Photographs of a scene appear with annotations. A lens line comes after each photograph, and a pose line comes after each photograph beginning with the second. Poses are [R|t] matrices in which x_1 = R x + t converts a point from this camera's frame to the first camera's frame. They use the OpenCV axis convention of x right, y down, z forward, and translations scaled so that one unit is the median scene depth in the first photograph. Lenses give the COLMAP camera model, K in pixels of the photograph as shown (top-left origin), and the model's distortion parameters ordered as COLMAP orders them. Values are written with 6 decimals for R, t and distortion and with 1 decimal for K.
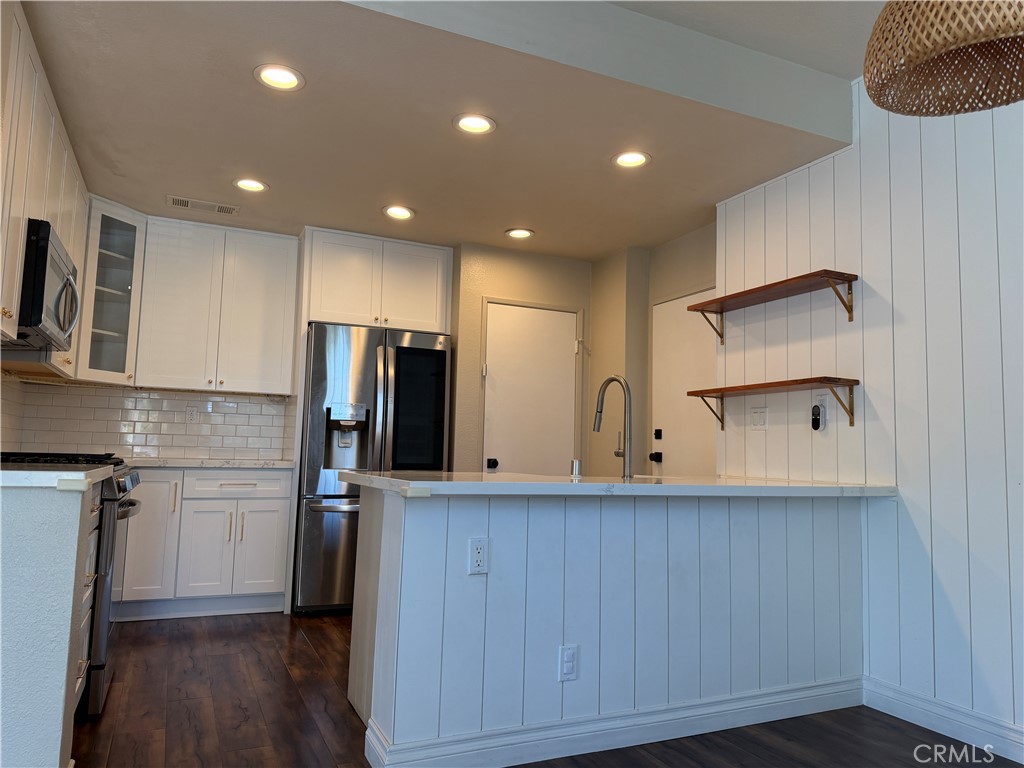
lens RADIAL K [[724.5, 0, 512.0], [0, 724.5, 384.0], [0, 0, 1]] dist [0.061663, -0.076174]
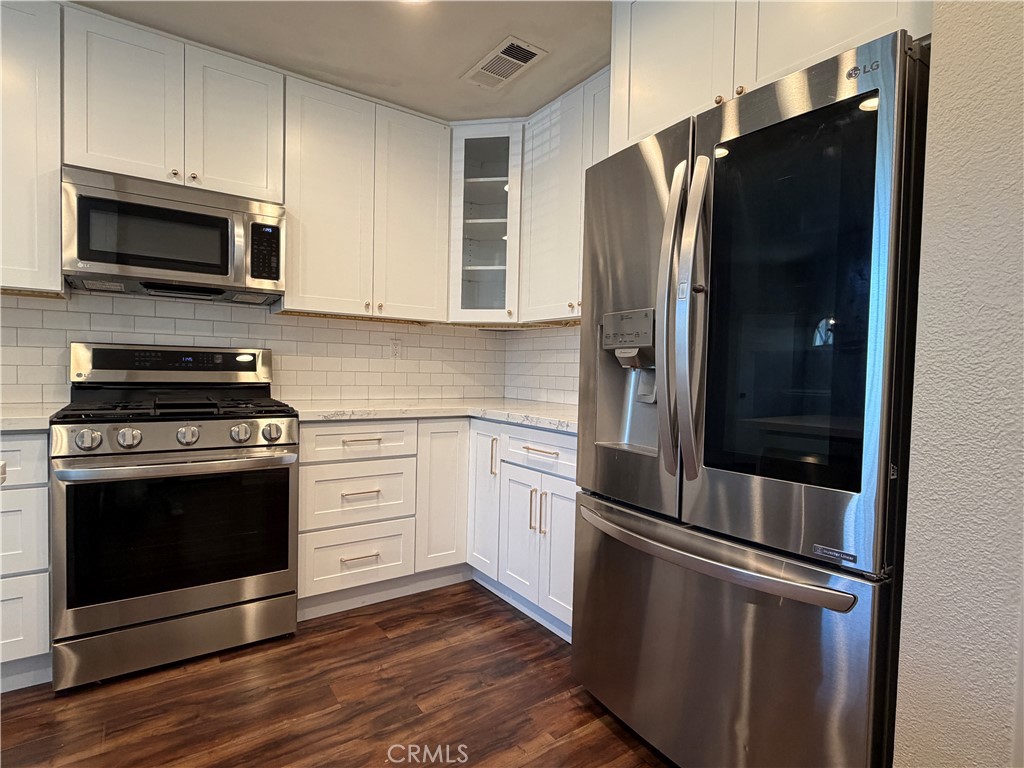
lens RADIAL K [[534.7, 0, 516.5], [0, 534.7, 386.6], [0, 0, 1]] dist [0.001924, 0.000483]
pose [[0.185277, 0.015432, -0.982565, 0.113445], [0.073432, 0.996864, 0.029503, 0.060501], [0.979939, -0.077618, 0.183562, 0.886335]]
